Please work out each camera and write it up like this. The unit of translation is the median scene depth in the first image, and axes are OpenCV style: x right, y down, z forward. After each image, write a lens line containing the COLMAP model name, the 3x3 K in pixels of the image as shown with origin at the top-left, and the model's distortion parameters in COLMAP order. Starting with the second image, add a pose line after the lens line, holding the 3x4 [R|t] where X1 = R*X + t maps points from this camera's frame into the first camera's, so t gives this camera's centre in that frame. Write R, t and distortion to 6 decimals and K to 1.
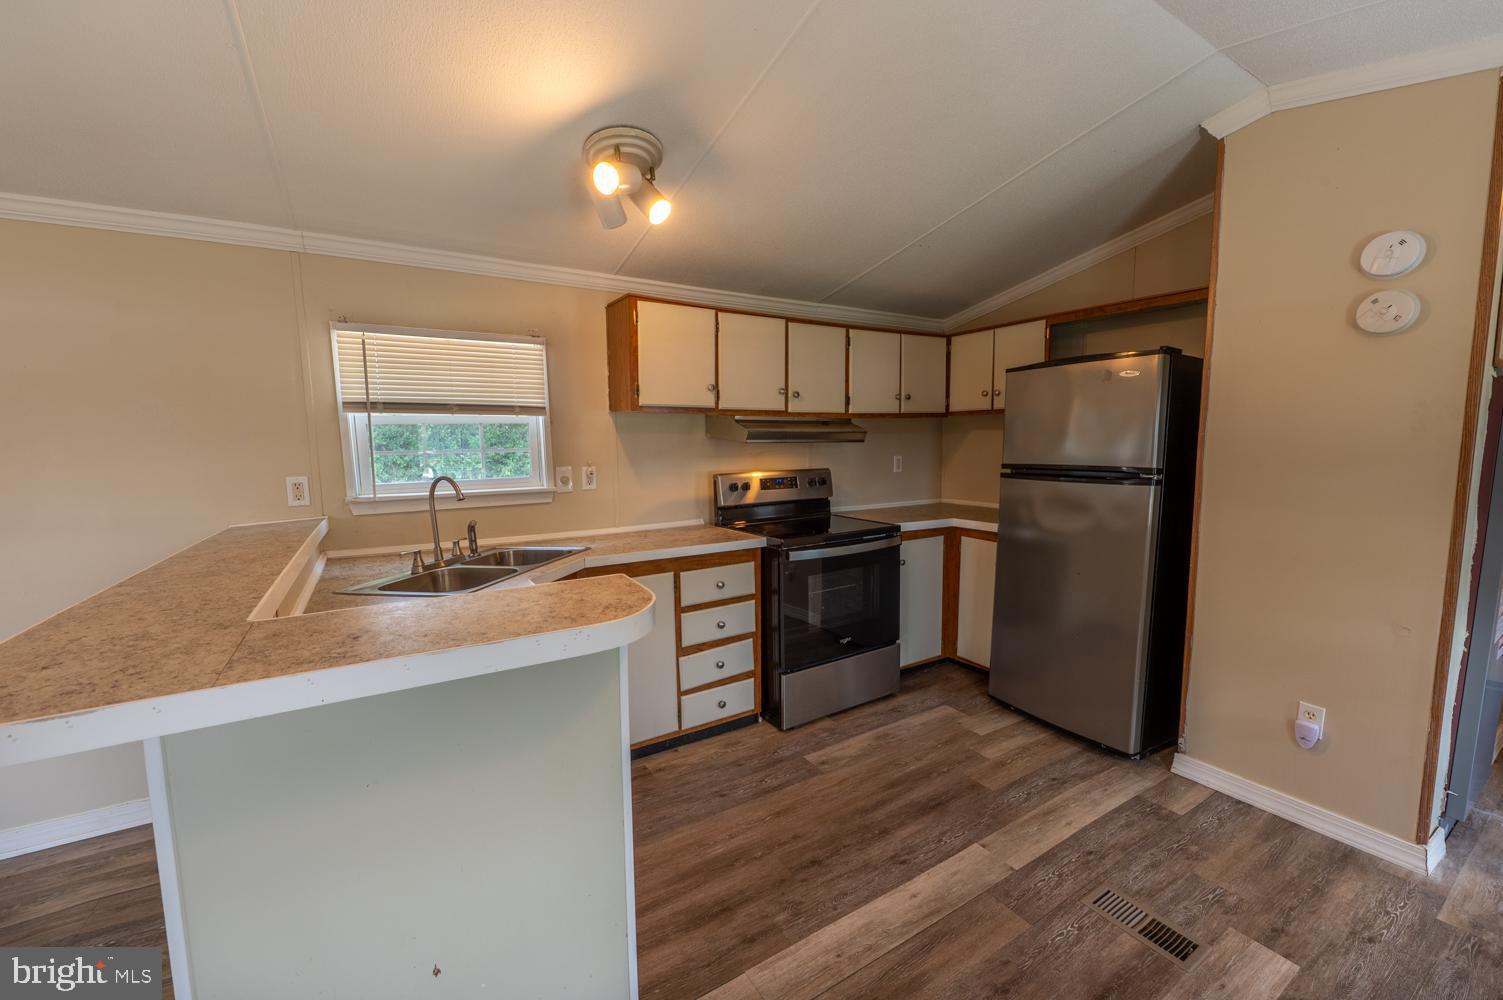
lens RADIAL K [[589.8, 0, 748.2], [0, 589.8, 504.3], [0, 0, 1]] dist [-0.011318, -0.000425]
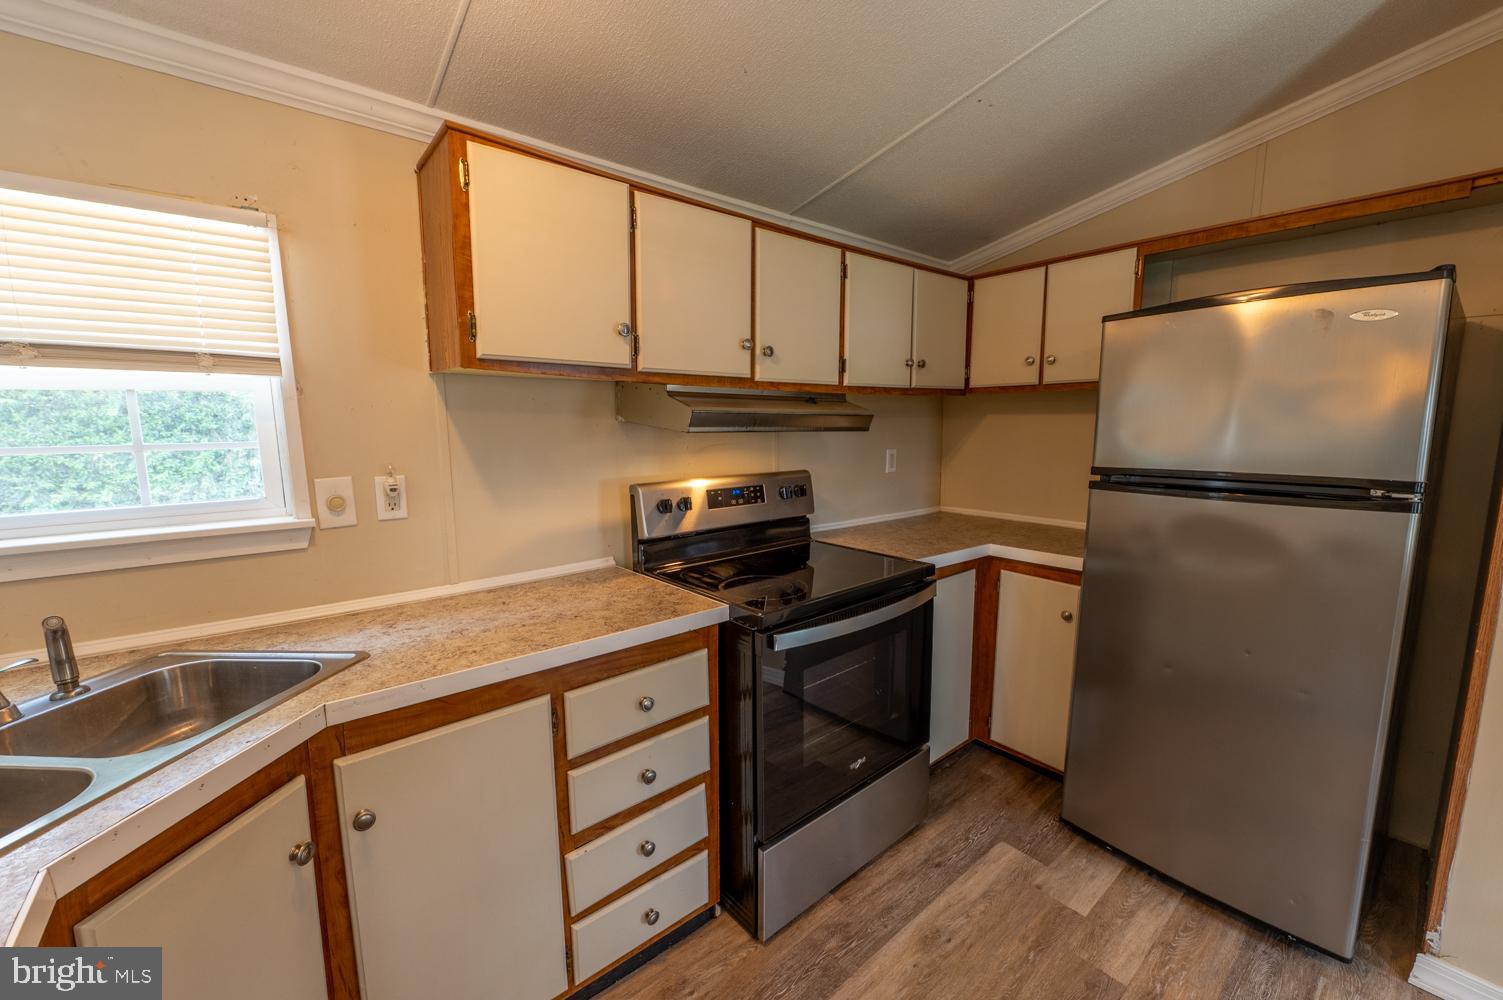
lens RADIAL K [[589.8, 0, 747.8], [0, 589.8, 501.4], [0, 0, 1]] dist [-0.011318, -0.000425]
pose [[0.990245, -0.012073, 0.138810, -0.025877], [0.009169, 0.999726, 0.021536, -0.050363], [-0.139032, -0.020053, 0.990085, 0.438549]]
